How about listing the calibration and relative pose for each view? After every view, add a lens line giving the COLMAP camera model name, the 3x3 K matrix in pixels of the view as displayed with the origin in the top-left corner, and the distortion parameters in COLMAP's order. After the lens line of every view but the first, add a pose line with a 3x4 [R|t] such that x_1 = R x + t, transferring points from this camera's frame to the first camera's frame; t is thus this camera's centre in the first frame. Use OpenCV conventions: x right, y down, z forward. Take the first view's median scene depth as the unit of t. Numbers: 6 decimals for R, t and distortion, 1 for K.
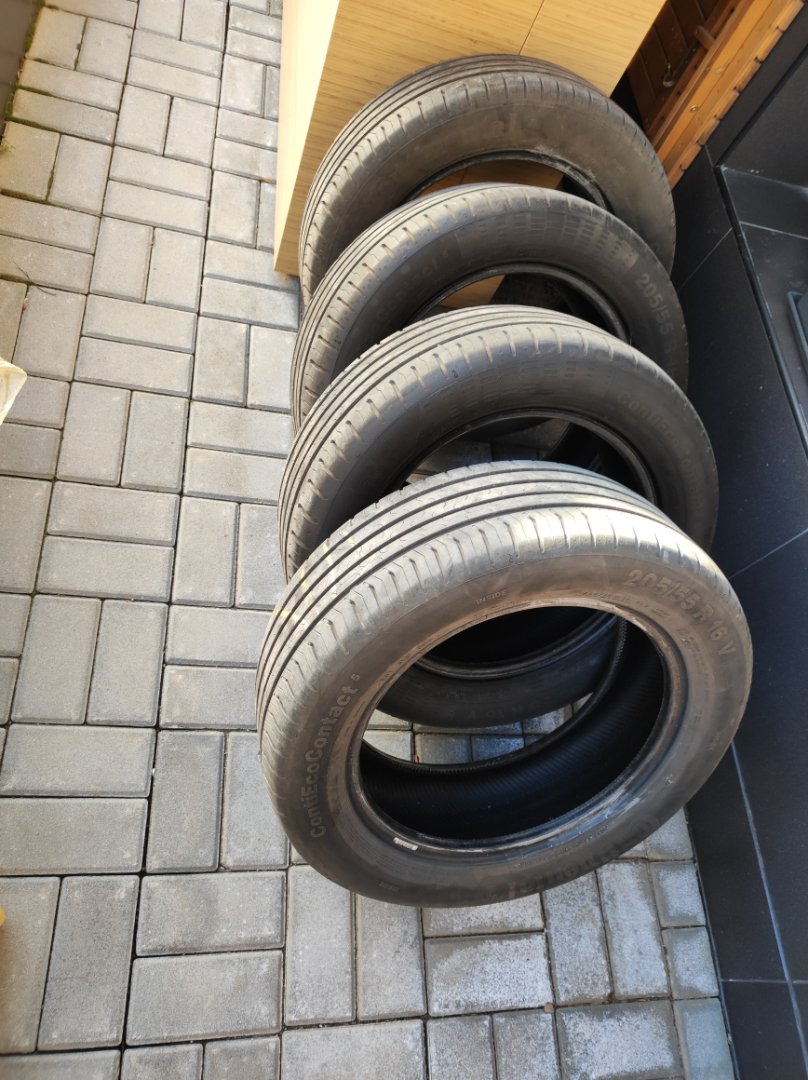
lens RADIAL K [[784.3, 0, 403.9], [0, 784.3, 537.2], [0, 0, 1]] dist [-0.001680, 0.007017]
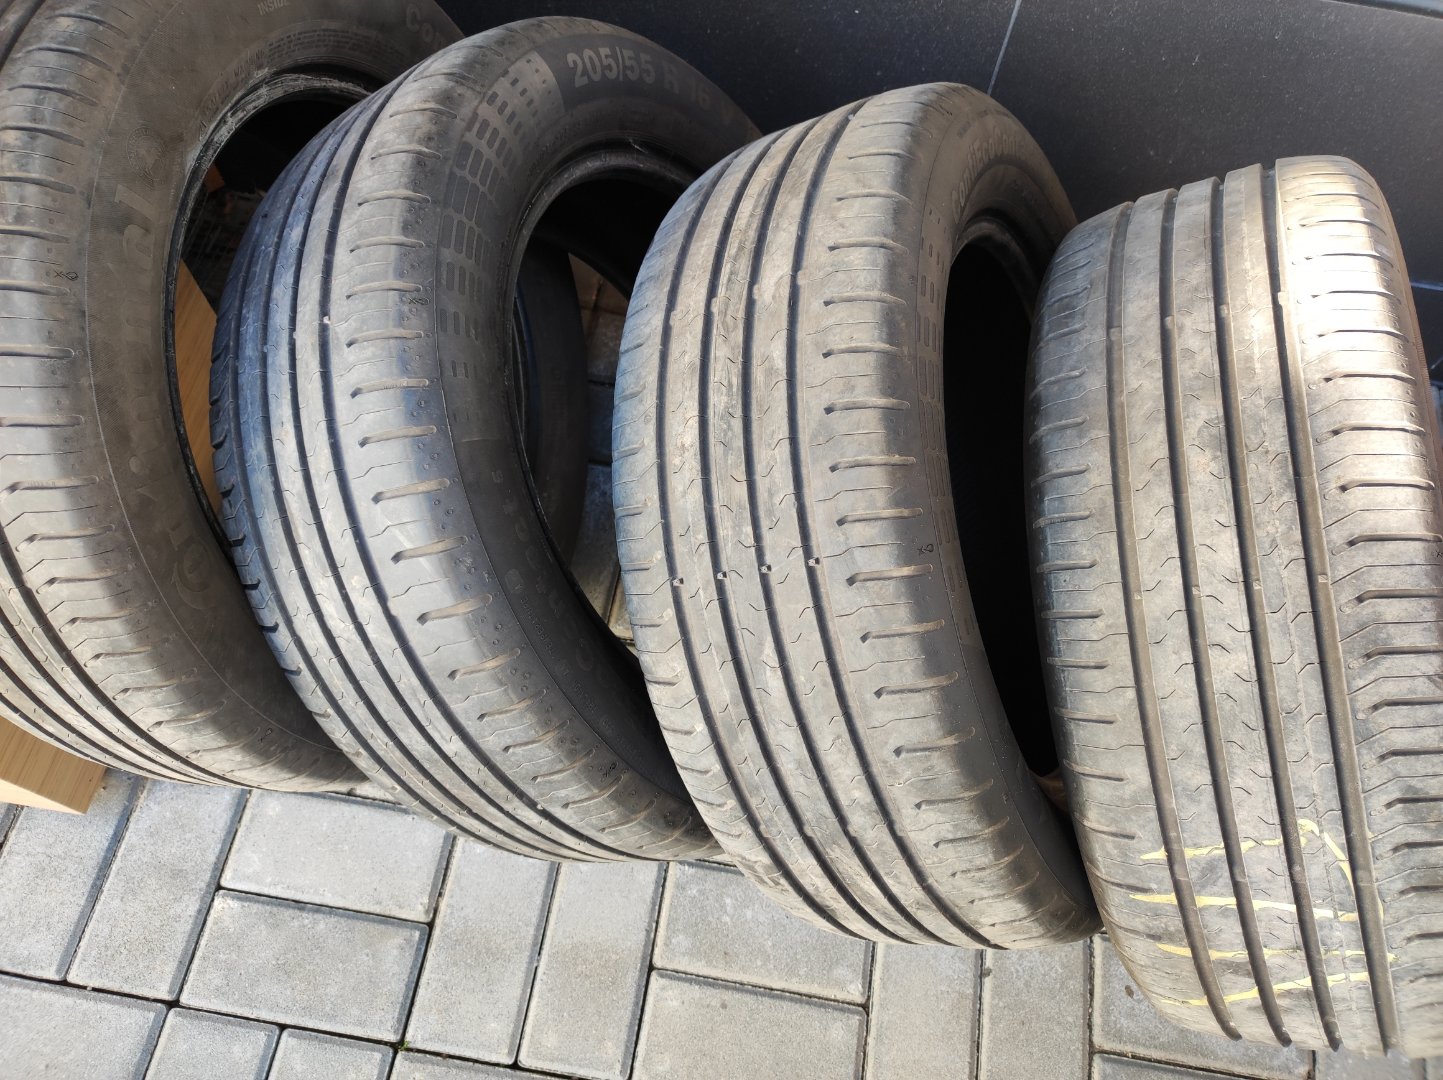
lens RADIAL K [[1047.9, 0, 724.5], [0, 1047.9, 543.2], [0, 0, 1]] dist [-0.001680, 0.007017]
pose [[0.212416, -0.967463, 0.137456, -0.022408], [0.877894, 0.250715, 0.407977, -0.348051], [-0.429165, 0.034011, 0.902586, 0.338044]]
